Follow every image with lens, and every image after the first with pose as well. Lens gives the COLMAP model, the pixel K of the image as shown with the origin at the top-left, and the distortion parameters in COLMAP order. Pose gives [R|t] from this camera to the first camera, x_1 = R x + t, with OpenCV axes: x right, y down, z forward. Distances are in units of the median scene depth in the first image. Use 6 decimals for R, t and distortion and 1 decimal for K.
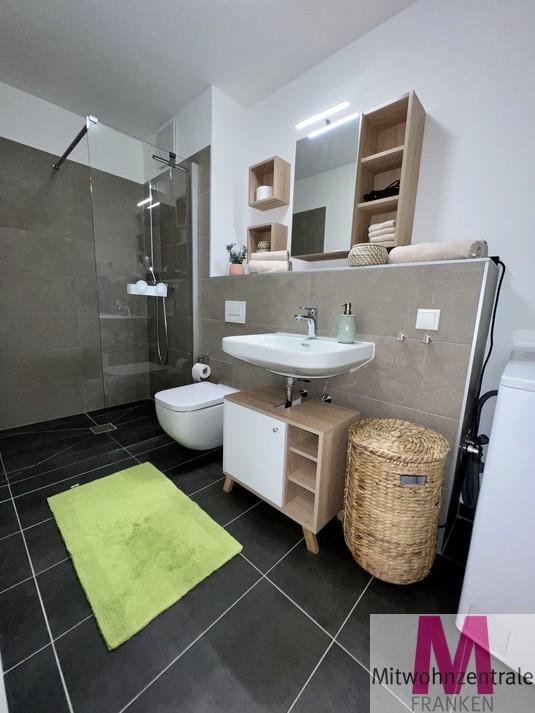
lens RADIAL K [[284.7, 0, 270.1], [0, 284.7, 355.9], [0, 0, 1]] dist [0.001202, -0.000386]
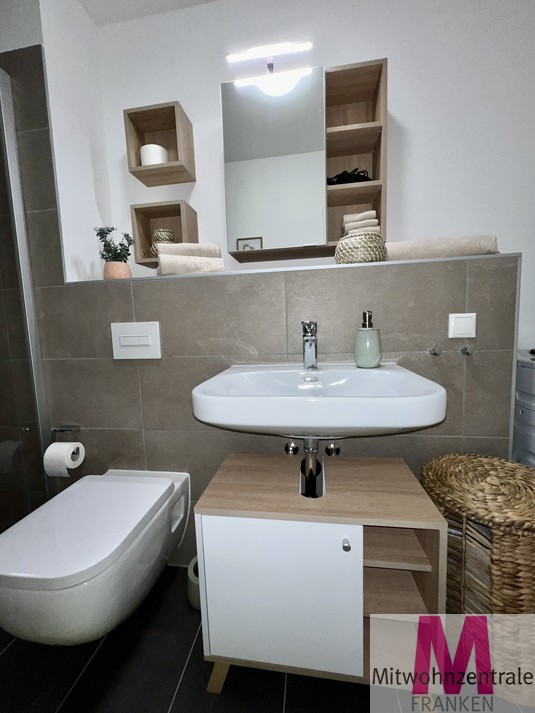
lens RADIAL K [[284.7, 0, 270.9], [0, 284.7, 355.0], [0, 0, 1]] dist [0.001202, -0.000386]
pose [[0.824766, -0.120980, 0.552382, -0.292193], [0.159867, 0.986881, -0.022557, -0.089015], [-0.542406, 0.106912, 0.833286, 0.485382]]
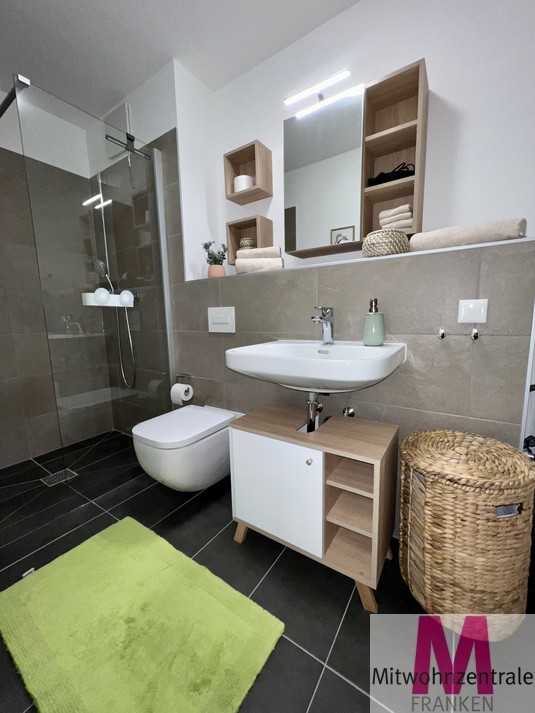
lens RADIAL K [[284.5, 0, 269.8], [0, 284.5, 355.7], [0, 0, 1]] dist [0.000874, -0.000209]
pose [[0.985838, -0.079481, 0.147667, -0.150958], [0.084063, 0.996146, -0.025047, -0.018210], [-0.145107, 0.037106, 0.988720, 0.186545]]
